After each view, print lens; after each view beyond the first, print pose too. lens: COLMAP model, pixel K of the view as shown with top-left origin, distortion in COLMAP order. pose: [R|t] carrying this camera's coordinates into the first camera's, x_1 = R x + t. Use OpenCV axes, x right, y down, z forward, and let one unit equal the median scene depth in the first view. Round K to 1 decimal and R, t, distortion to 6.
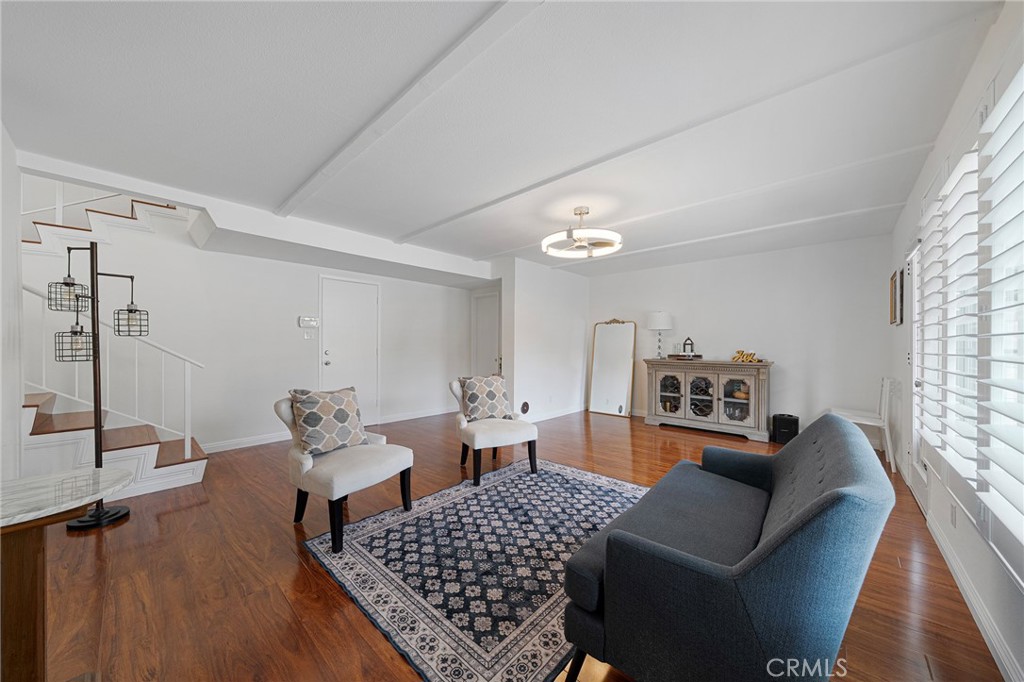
lens RADIAL K [[354.6, 0, 507.0], [0, 354.6, 348.9], [0, 0, 1]] dist [-0.006690, 0.000185]
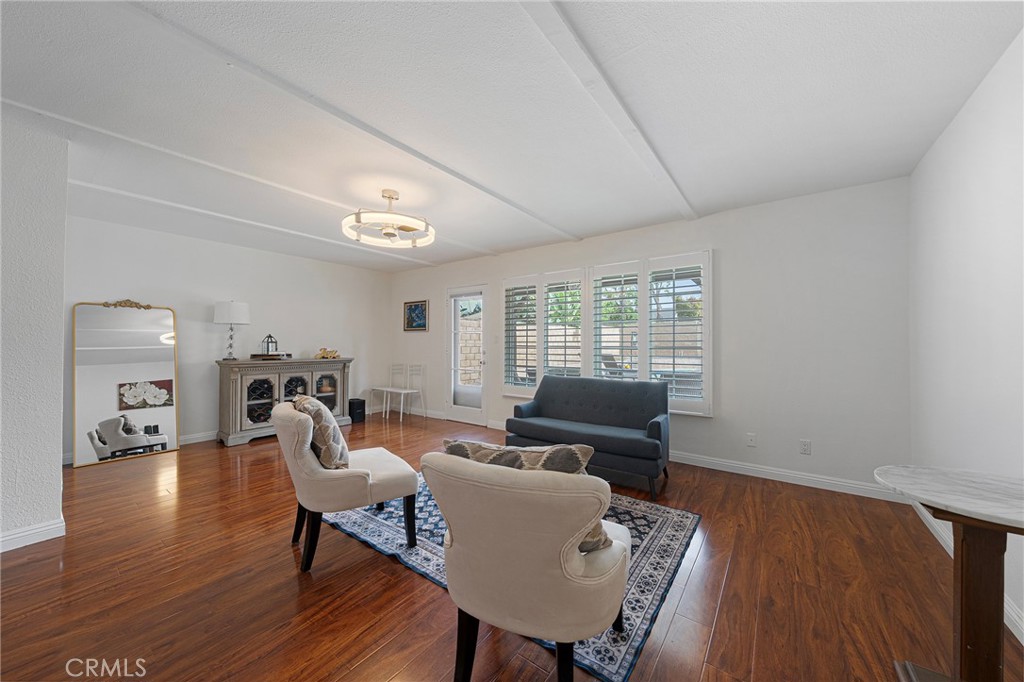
lens RADIAL K [[364.6, 0, 508.3], [0, 364.6, 341.4], [0, 0, 1]] dist [0.000426, 0.000013]
pose [[-0.106908, 0.003810, 0.994262, -0.484175], [0.008431, 0.999960, -0.002926, -0.007412], [-0.994233, 0.008070, -0.106936, 0.522776]]
